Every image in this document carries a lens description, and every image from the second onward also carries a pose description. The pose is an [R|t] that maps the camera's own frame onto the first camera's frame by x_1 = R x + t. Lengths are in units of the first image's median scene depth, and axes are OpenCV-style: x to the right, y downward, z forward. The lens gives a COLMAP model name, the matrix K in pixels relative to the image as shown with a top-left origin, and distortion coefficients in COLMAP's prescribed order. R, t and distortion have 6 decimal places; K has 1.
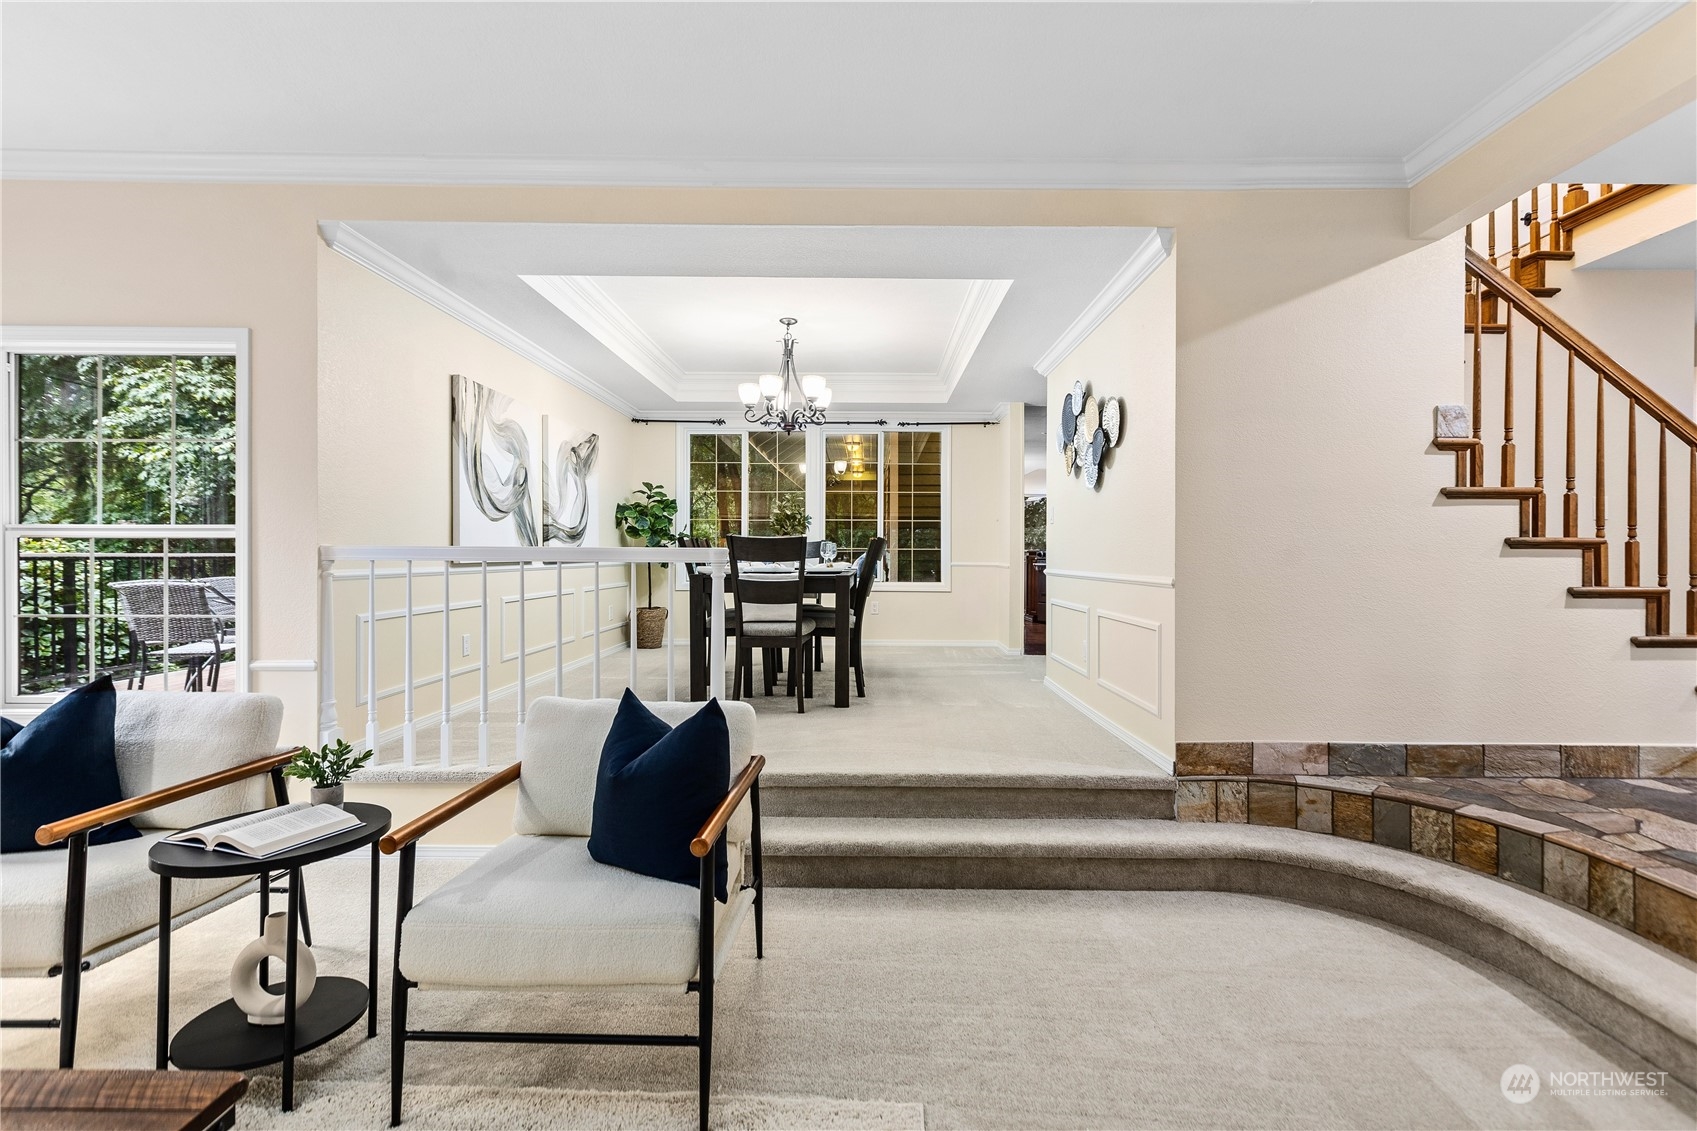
lens RADIAL K [[779.4, 0, 858.3], [0, 779.4, 557.6], [0, 0, 1]] dist [0.001650, -0.001591]
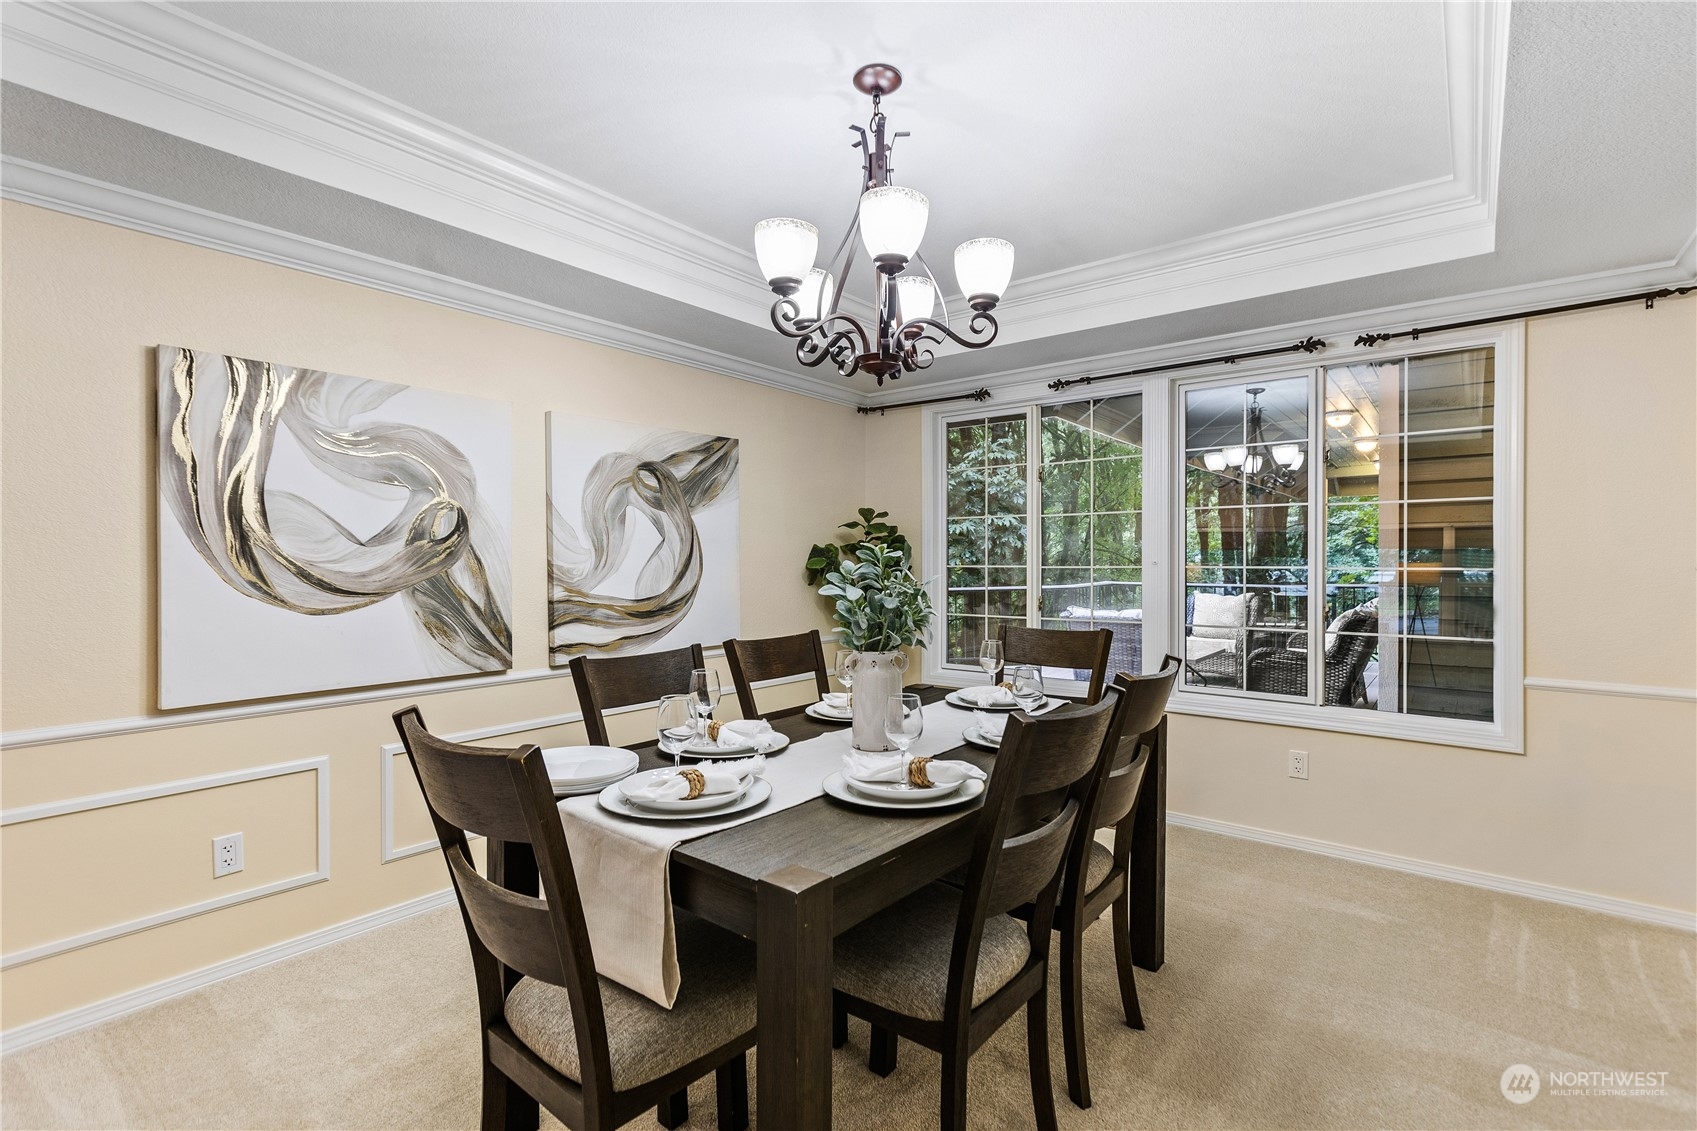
lens RADIAL K [[779.4, 0, 839.2], [0, 779.4, 569.3], [0, 0, 1]] dist [0.001650, -0.001591]
pose [[0.788145, 0.002863, -0.615483, 0.154786], [-0.000149, 0.999990, 0.004461, -0.086319], [0.615489, -0.003424, 0.788138, 0.848958]]
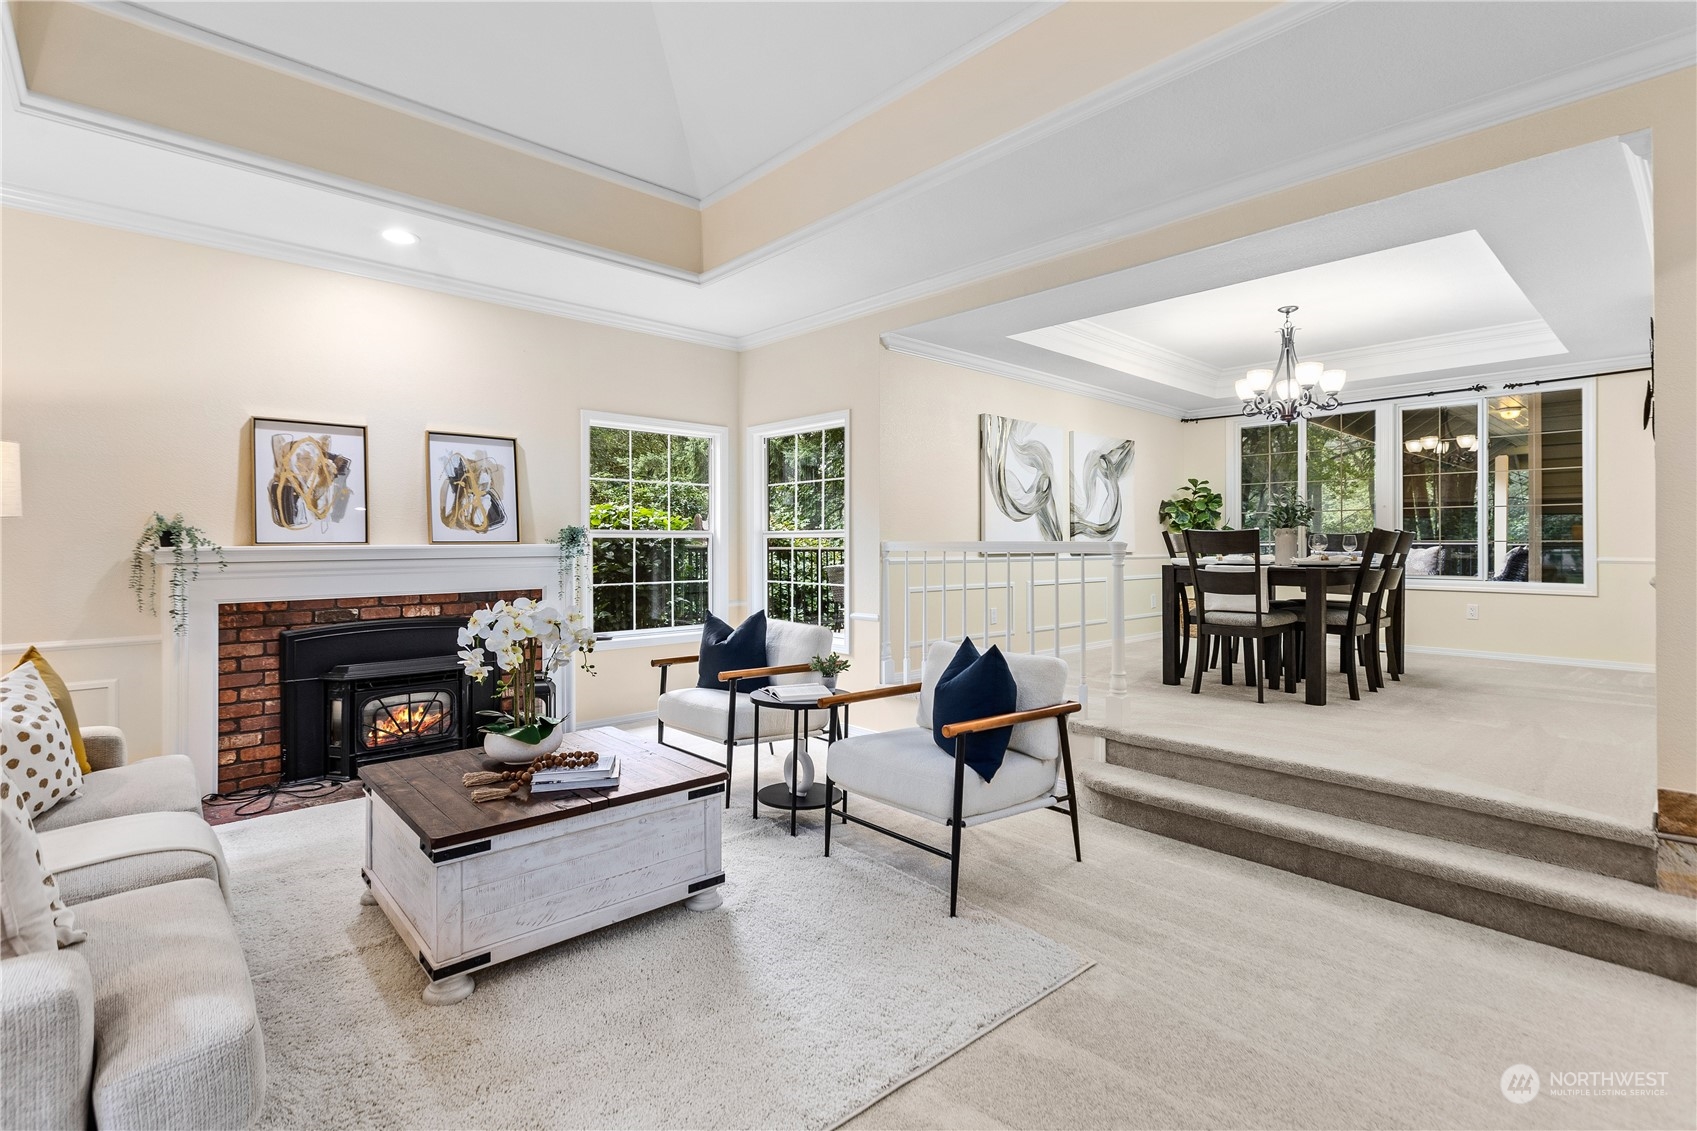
lens RADIAL K [[779.4, 0, 854.1], [0, 779.4, 550.4], [0, 0, 1]] dist [0.001650, -0.001591]
pose [[0.685771, 0.001913, -0.727815, 0.303858], [-0.002659, 0.999996, 0.000123, 0.001464], [0.727813, 0.001851, 0.685774, -0.083072]]
